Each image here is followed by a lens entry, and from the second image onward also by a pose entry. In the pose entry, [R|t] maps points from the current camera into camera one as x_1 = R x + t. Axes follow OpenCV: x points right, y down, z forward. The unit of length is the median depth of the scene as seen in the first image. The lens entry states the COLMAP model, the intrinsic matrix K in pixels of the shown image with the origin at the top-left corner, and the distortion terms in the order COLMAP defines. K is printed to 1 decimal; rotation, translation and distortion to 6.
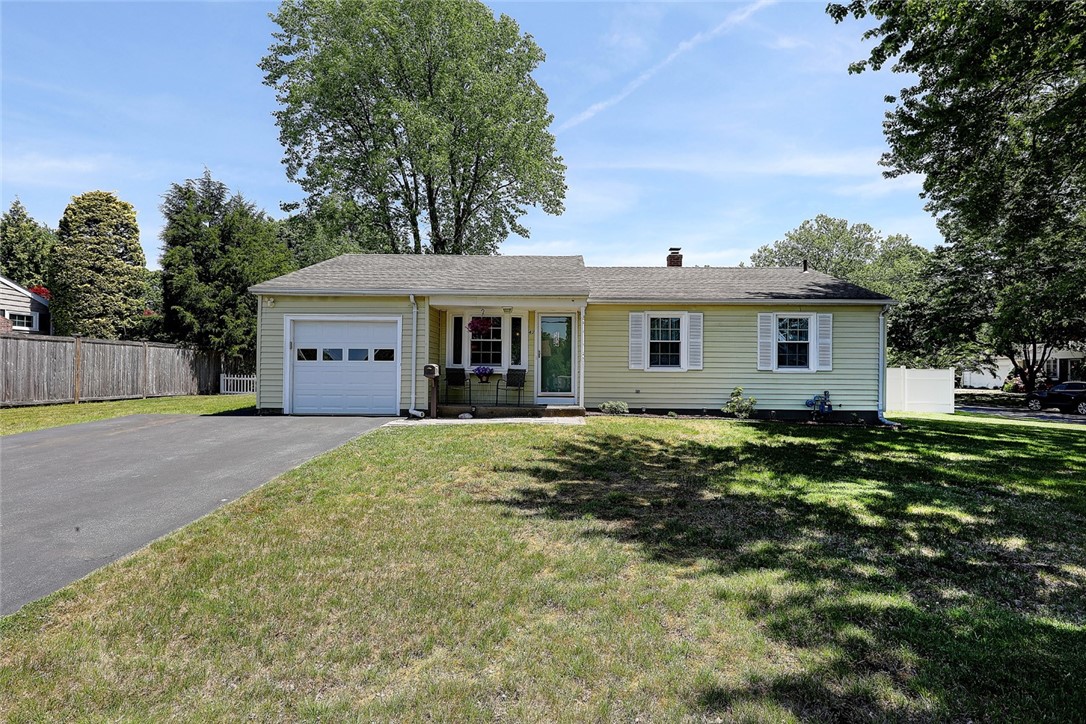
lens RADIAL K [[520.6, 0, 541.3], [0, 520.6, 365.2], [0, 0, 1]] dist [0.002847, 0.000163]
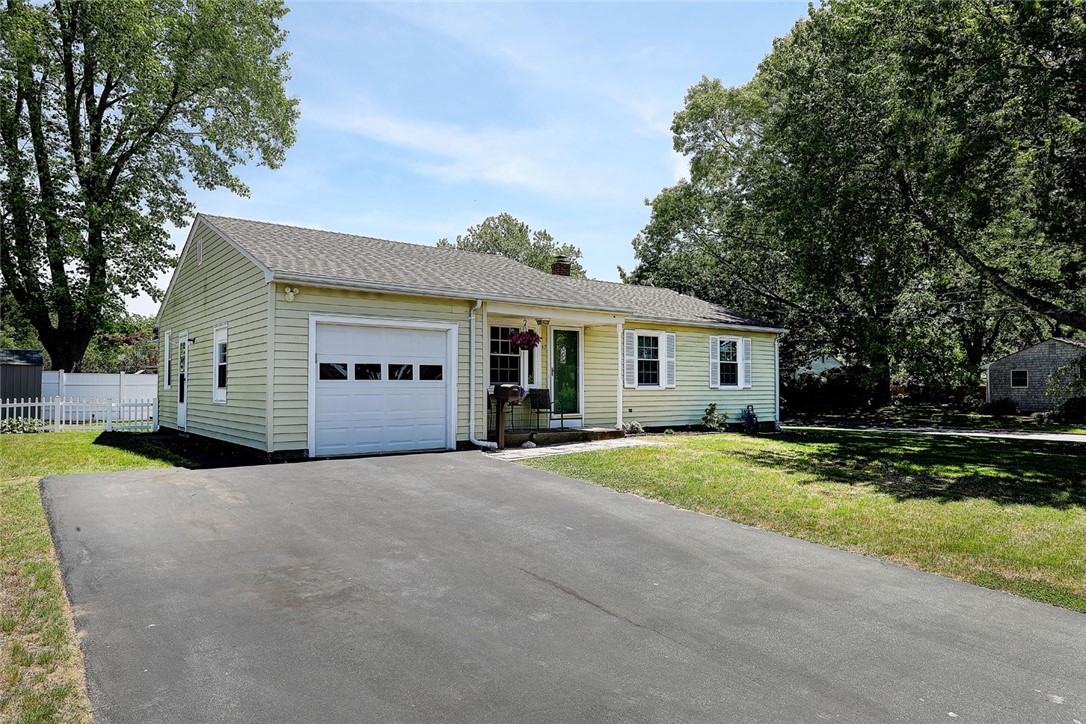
lens RADIAL K [[713.9, 0, 542.4], [0, 713.9, 363.2], [0, 0, 1]] dist [-0.003130, -0.001287]
pose [[0.775047, 0.012789, 0.631775, -0.798079], [0.003108, 0.999706, -0.024050, -0.006964], [-0.631896, 0.020603, 0.774779, 0.066422]]
